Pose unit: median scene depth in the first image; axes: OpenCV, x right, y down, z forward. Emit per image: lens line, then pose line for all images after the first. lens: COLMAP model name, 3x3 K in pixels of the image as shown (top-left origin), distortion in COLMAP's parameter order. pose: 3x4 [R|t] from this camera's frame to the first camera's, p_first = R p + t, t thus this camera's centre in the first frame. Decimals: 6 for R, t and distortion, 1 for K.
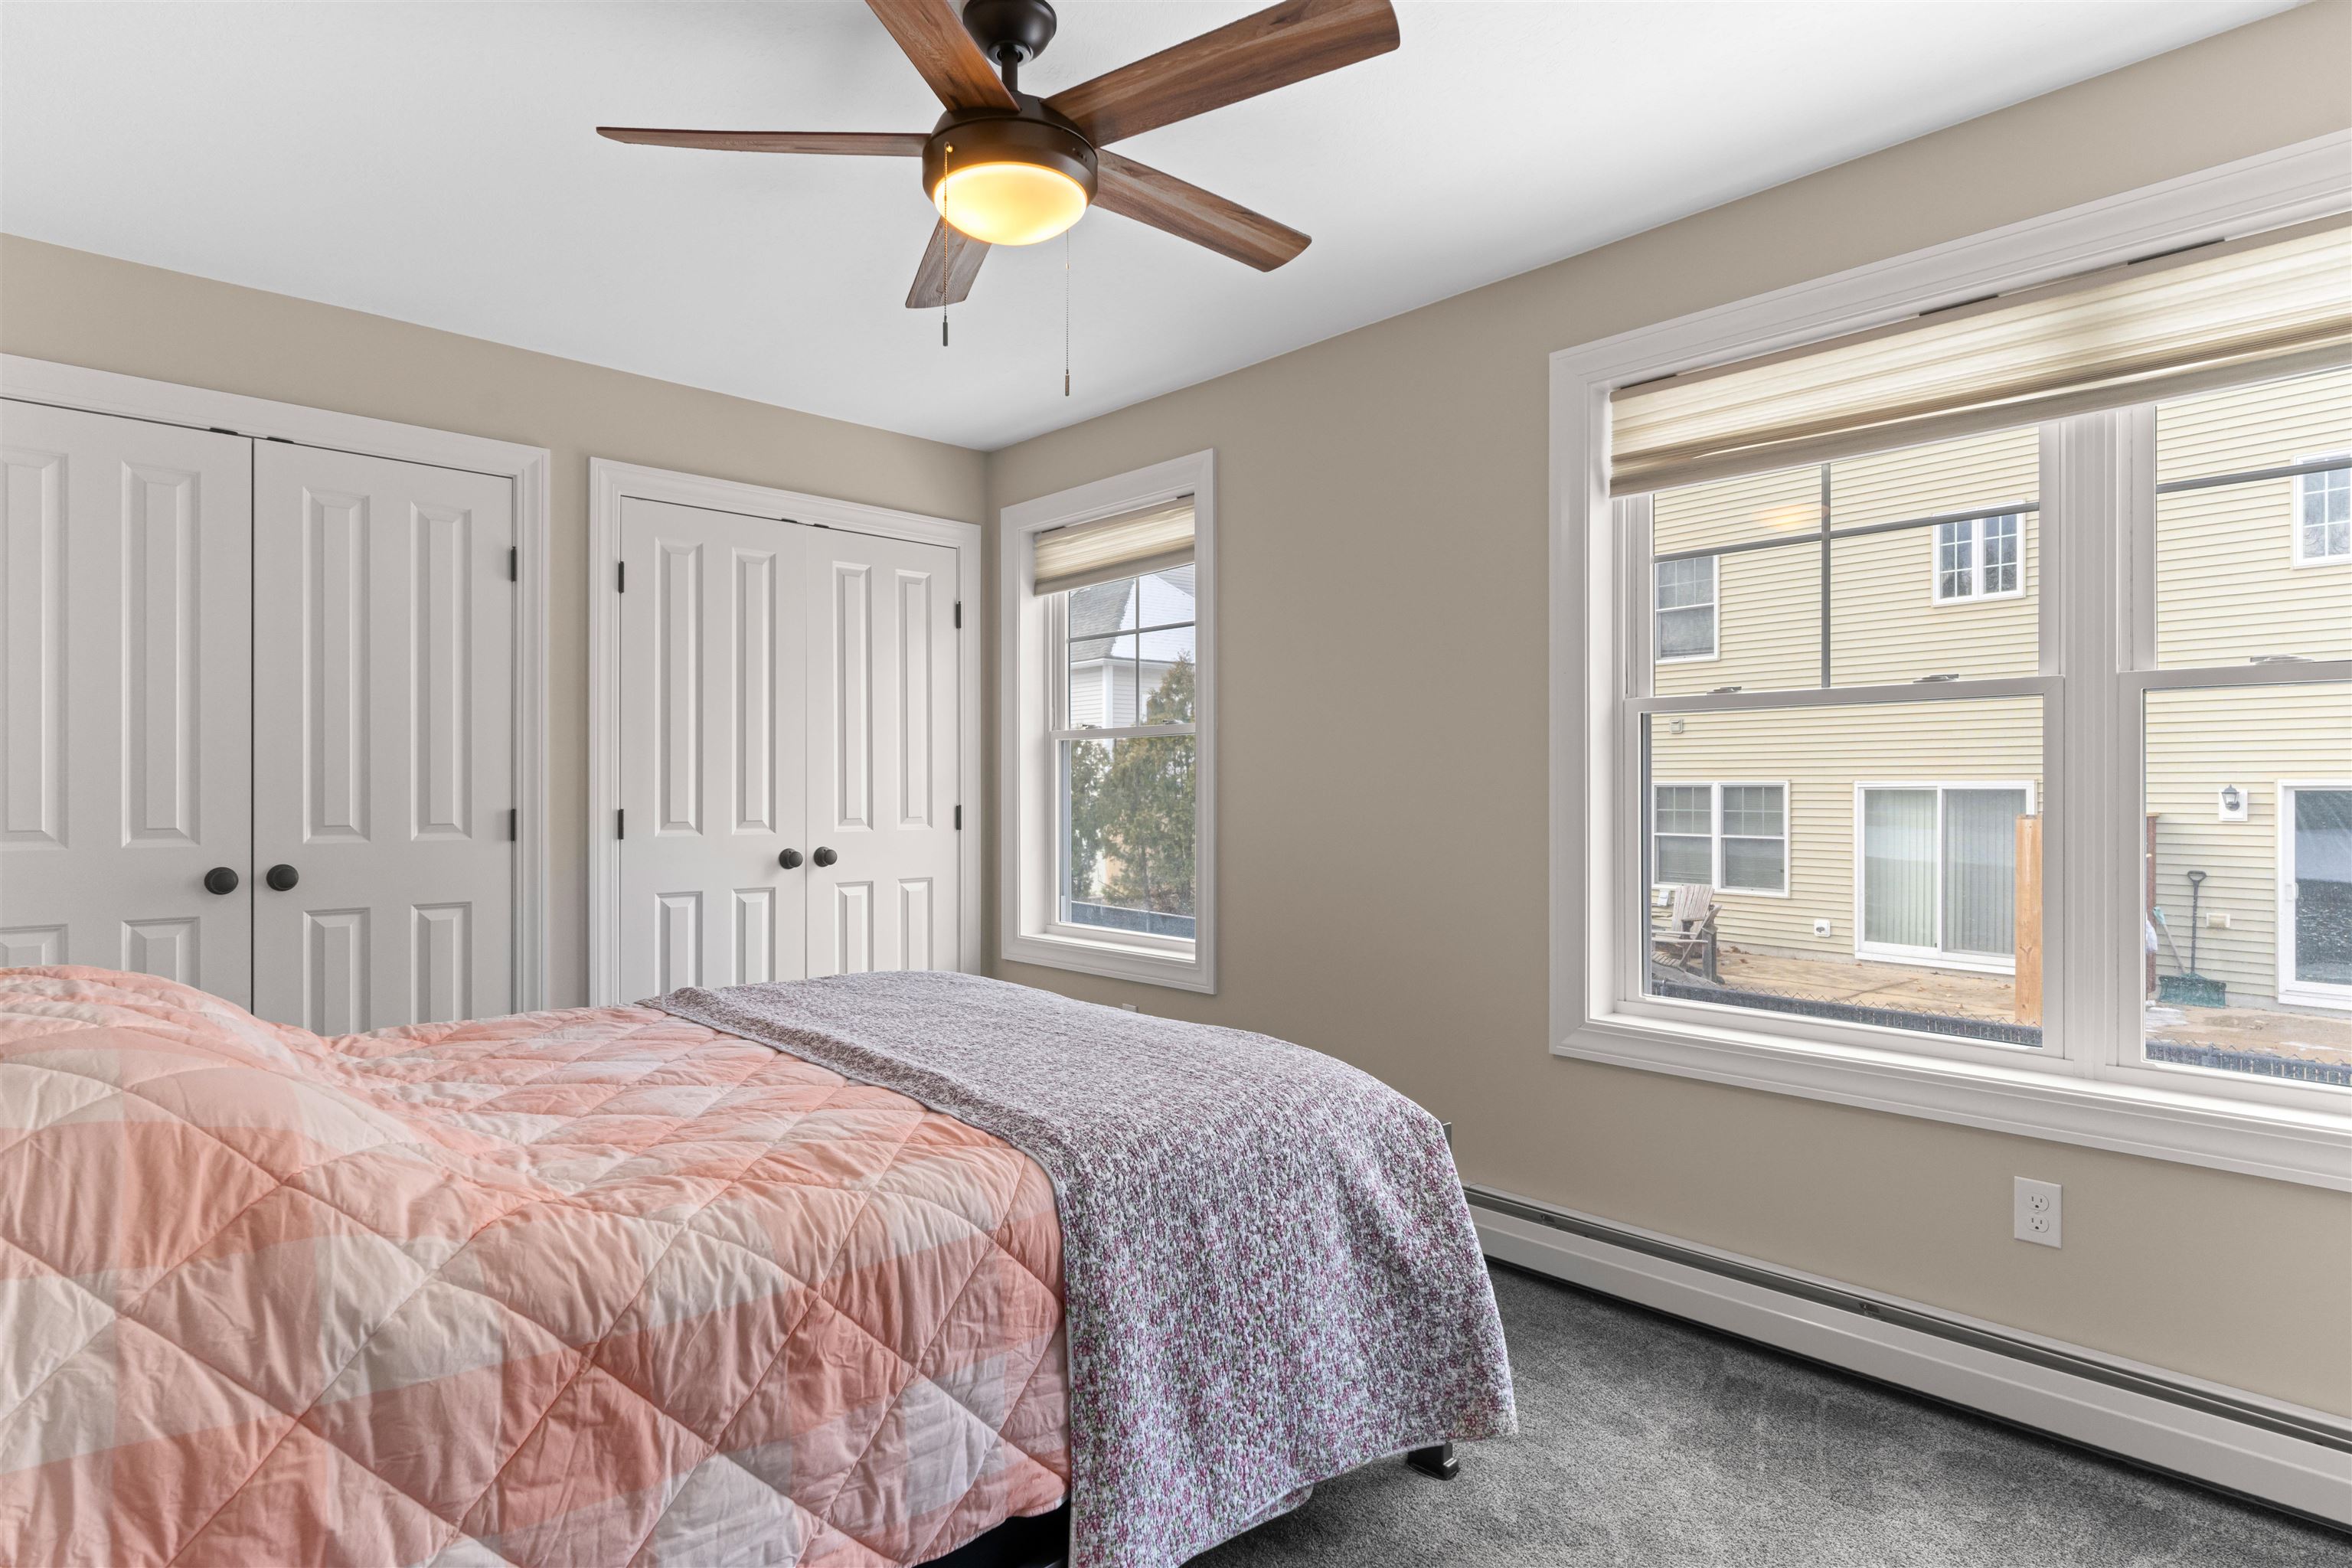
lens RADIAL K [[1257.4, 0, 1176.0], [0, 1257.4, 784.0], [0, 0, 1]] dist [-0.000899, 0.000189]
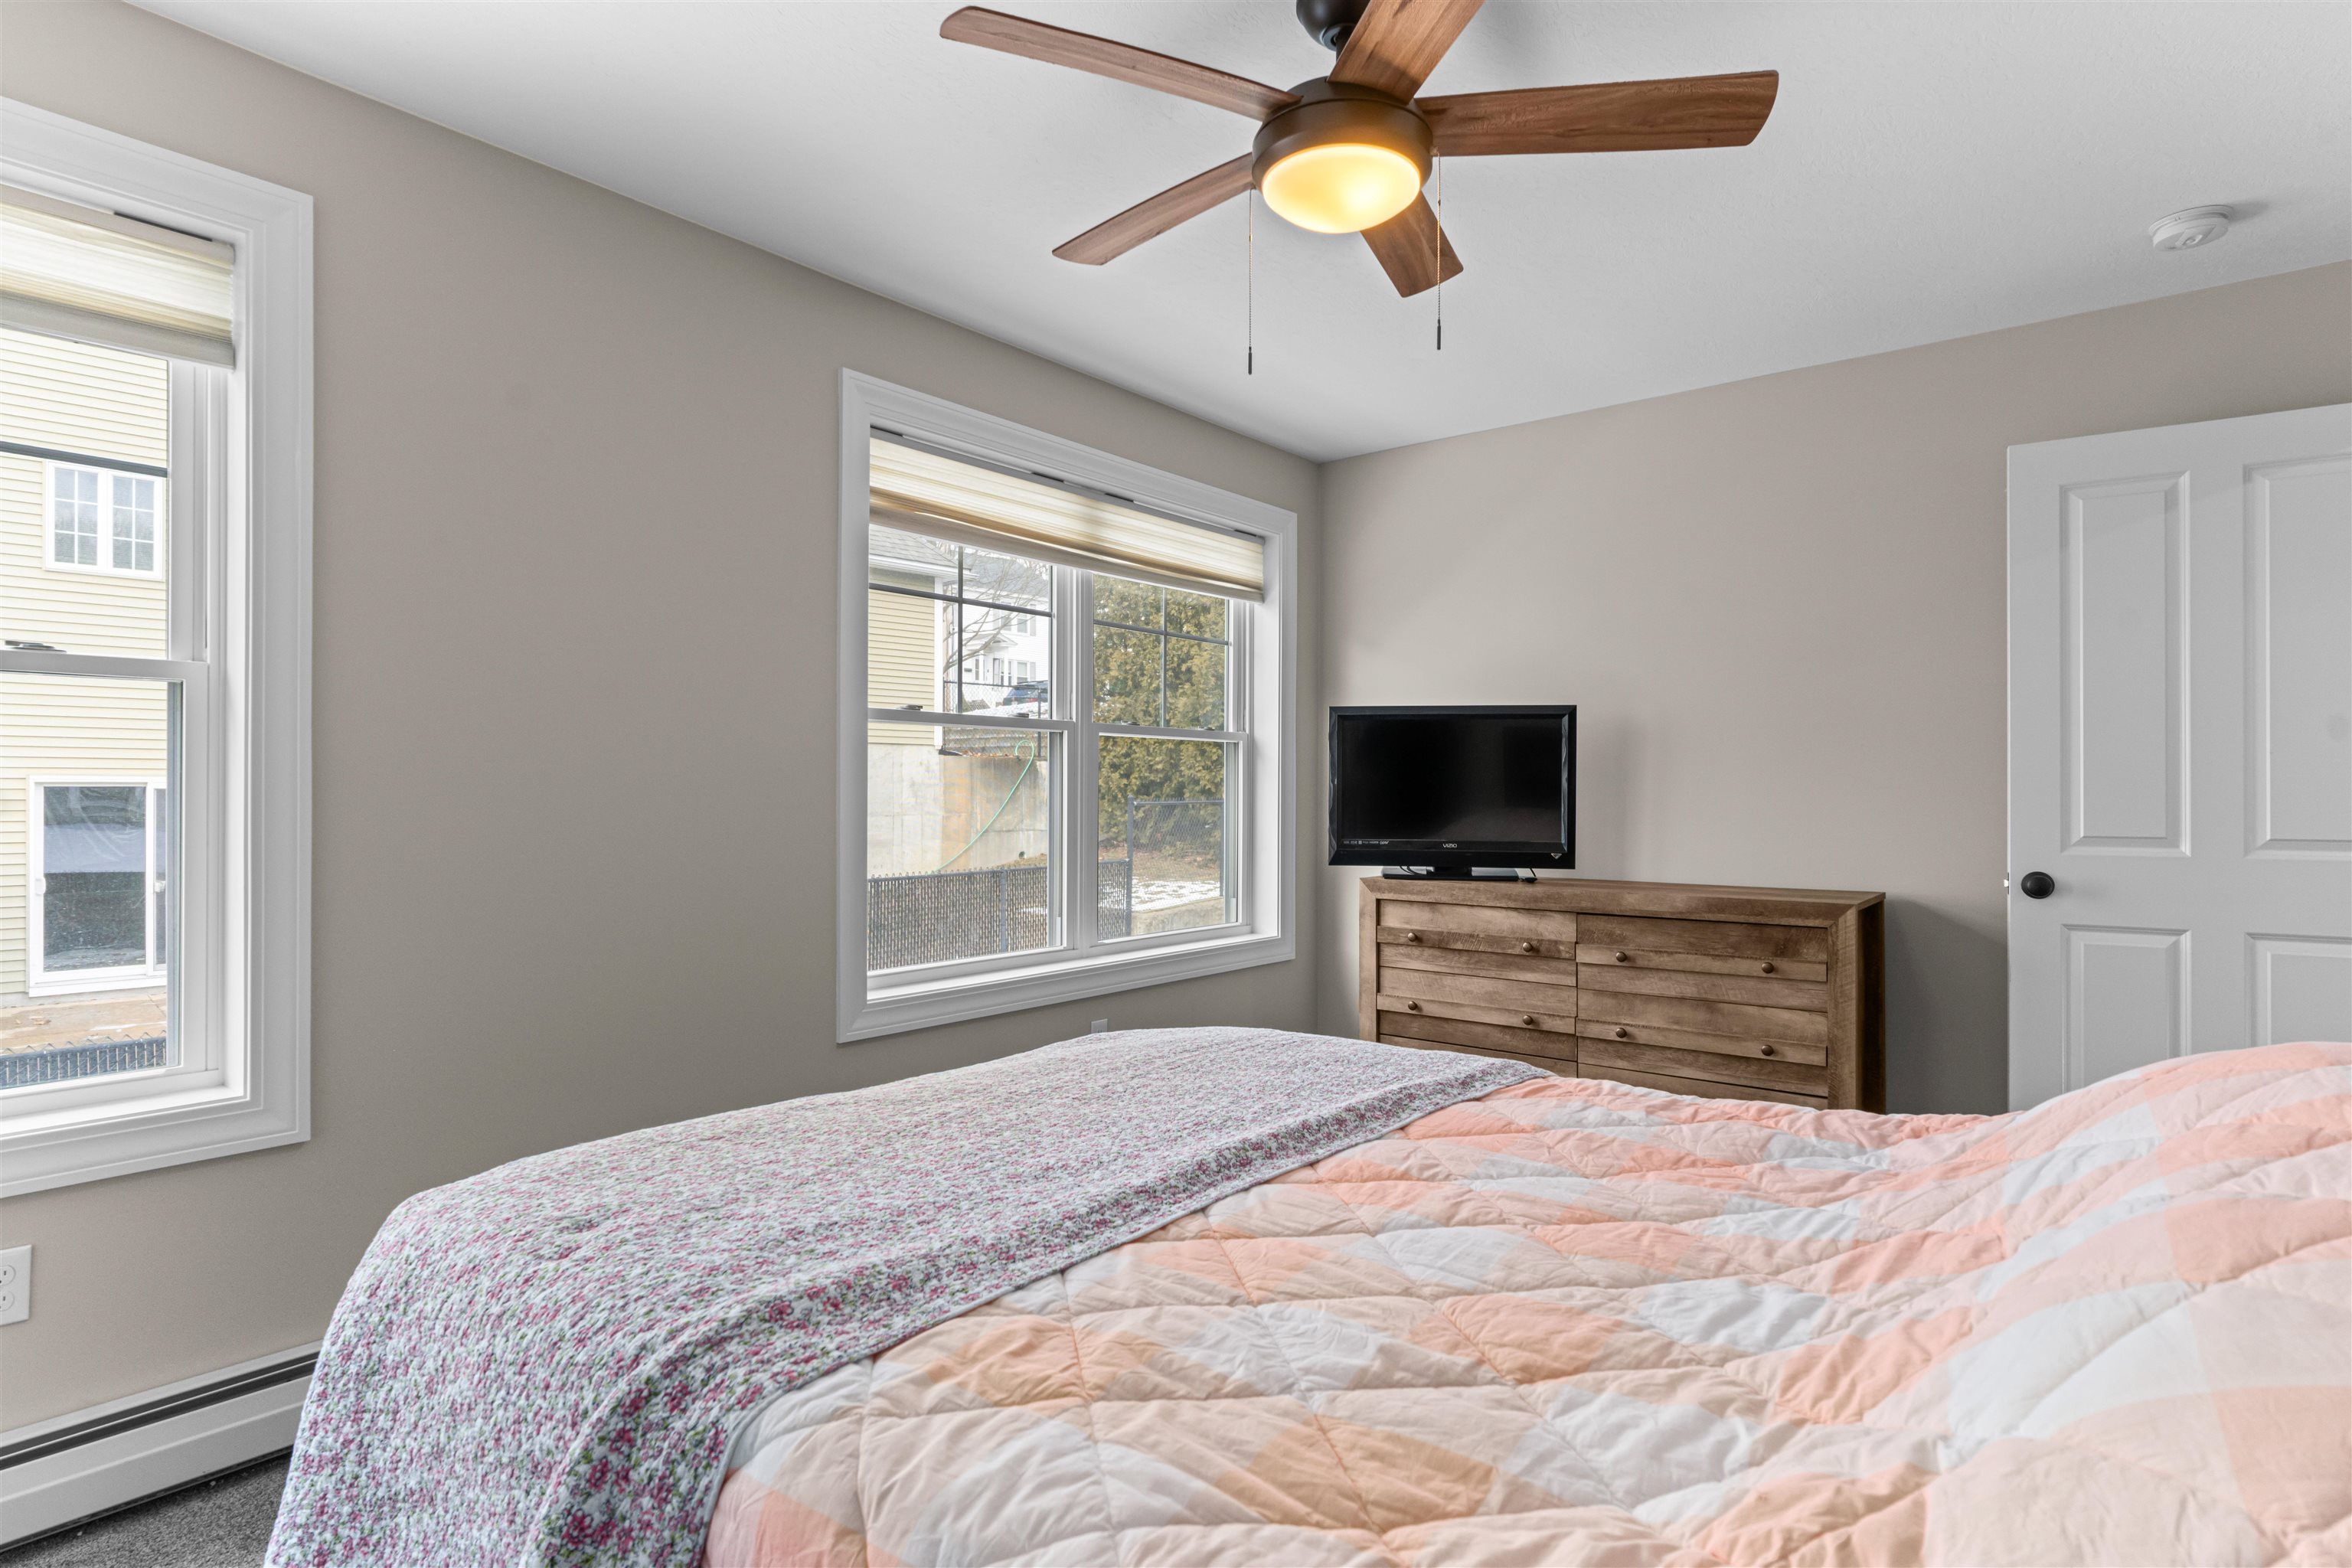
lens RADIAL K [[1213.3, 0, 1146.2], [0, 1213.3, 766.5], [0, 0, 1]] dist [-0.004783, 0.000869]
pose [[-0.122894, 0.019967, 0.992219, -0.310233], [-0.009461, 0.999729, -0.021290, 0.002781], [-0.992375, -0.012004, -0.122672, 0.375893]]
